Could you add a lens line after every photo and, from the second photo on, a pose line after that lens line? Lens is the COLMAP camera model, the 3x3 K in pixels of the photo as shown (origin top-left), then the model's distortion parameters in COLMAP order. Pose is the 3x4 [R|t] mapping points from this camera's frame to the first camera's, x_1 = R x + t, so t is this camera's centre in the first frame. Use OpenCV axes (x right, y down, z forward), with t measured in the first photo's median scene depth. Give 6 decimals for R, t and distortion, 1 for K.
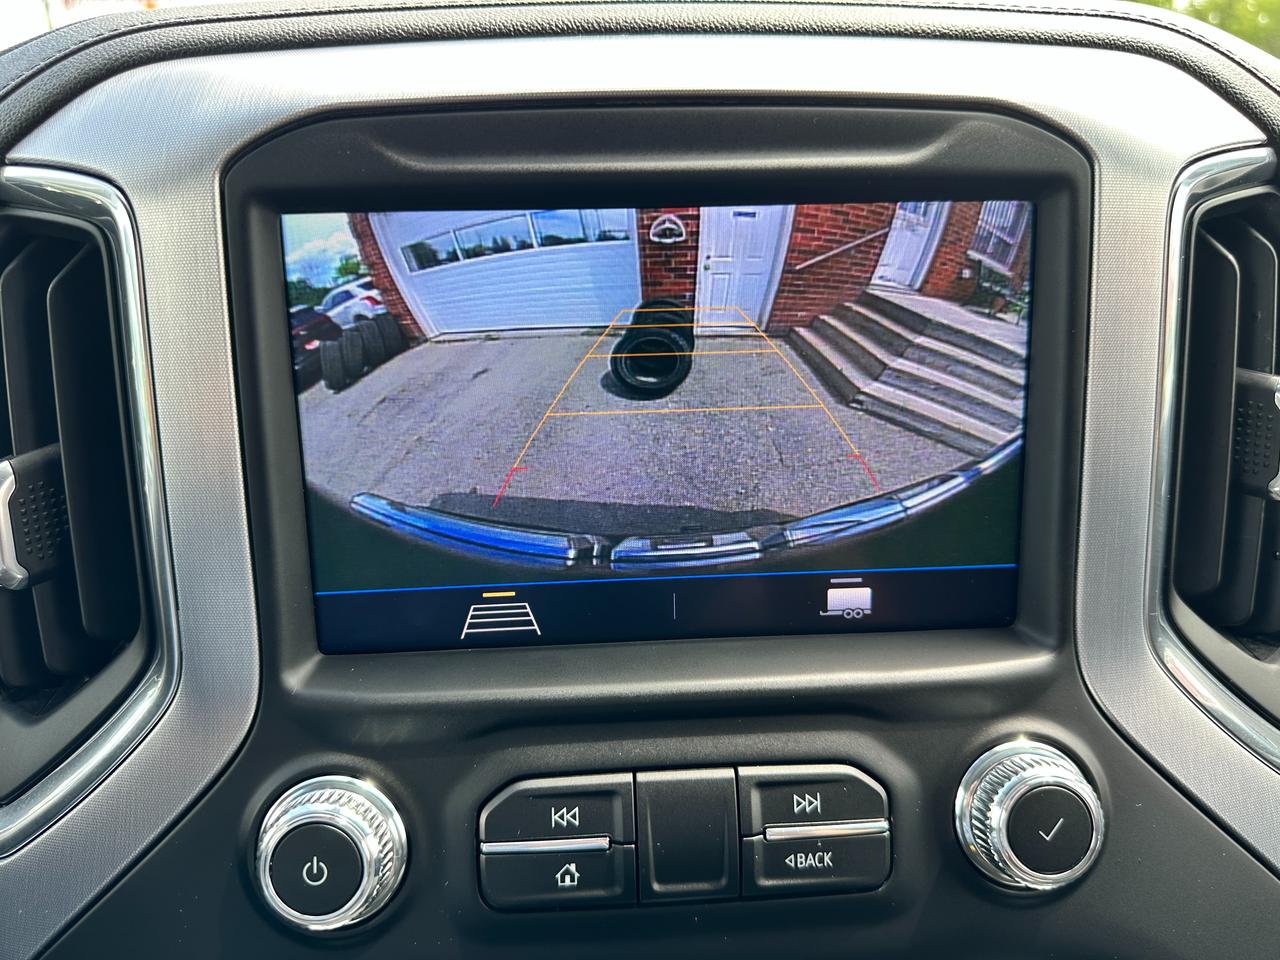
lens RADIAL K [[888.2, 0, 644.2], [0, 888.2, 474.0], [0, 0, 1]] dist [-0.029479, 0.003437]
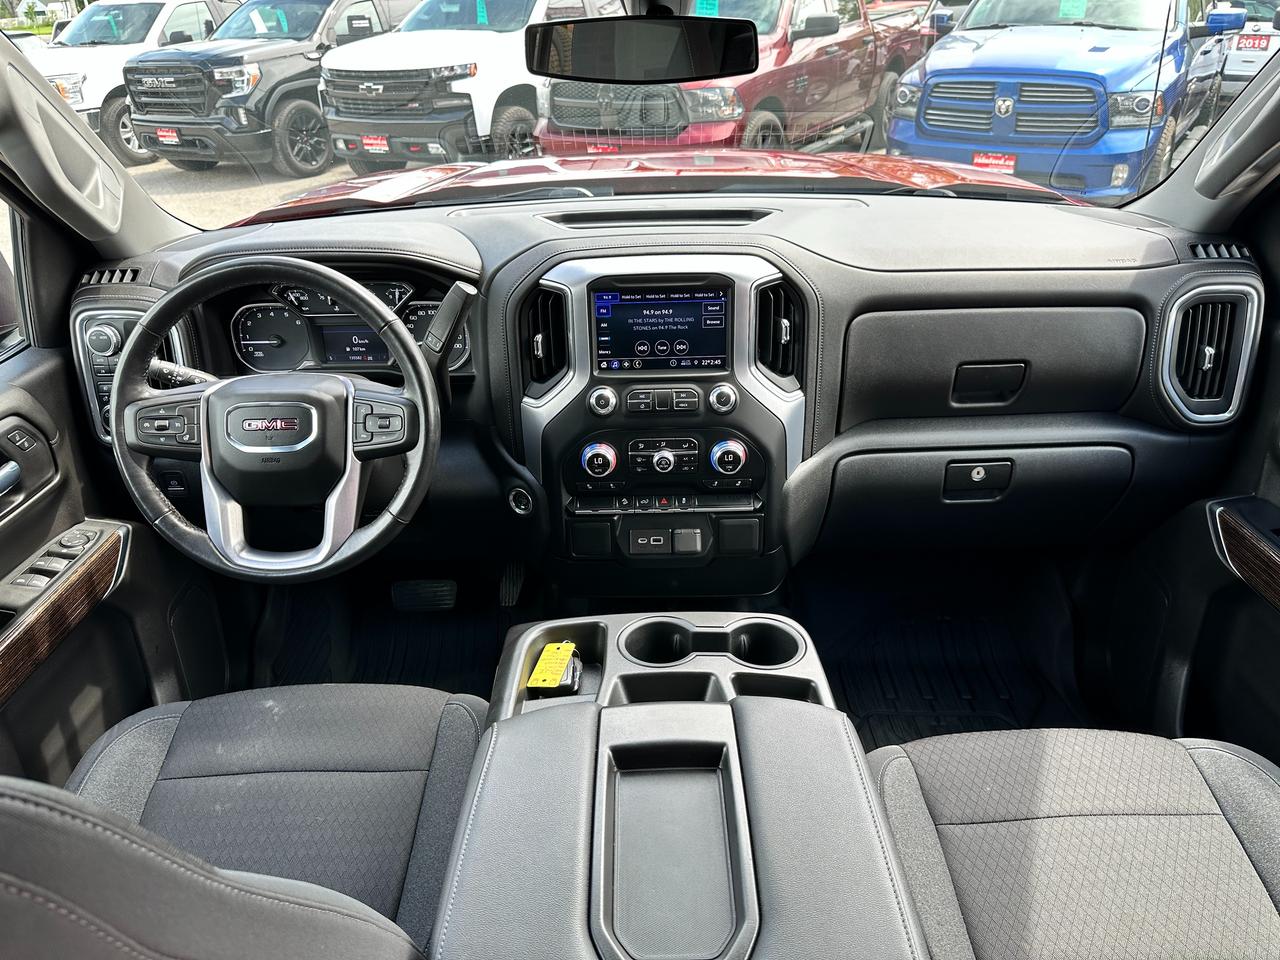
lens RADIAL K [[885.0, 0, 641.8], [0, 885.0, 496.3], [0, 0, 1]] dist [0.112819, -0.165084]
pose [[0.998071, 0.020387, -0.058633, 0.265473], [-0.009928, 0.984797, 0.173422, 0.014560], [0.061277, -0.172506, 0.983101, -4.850501]]
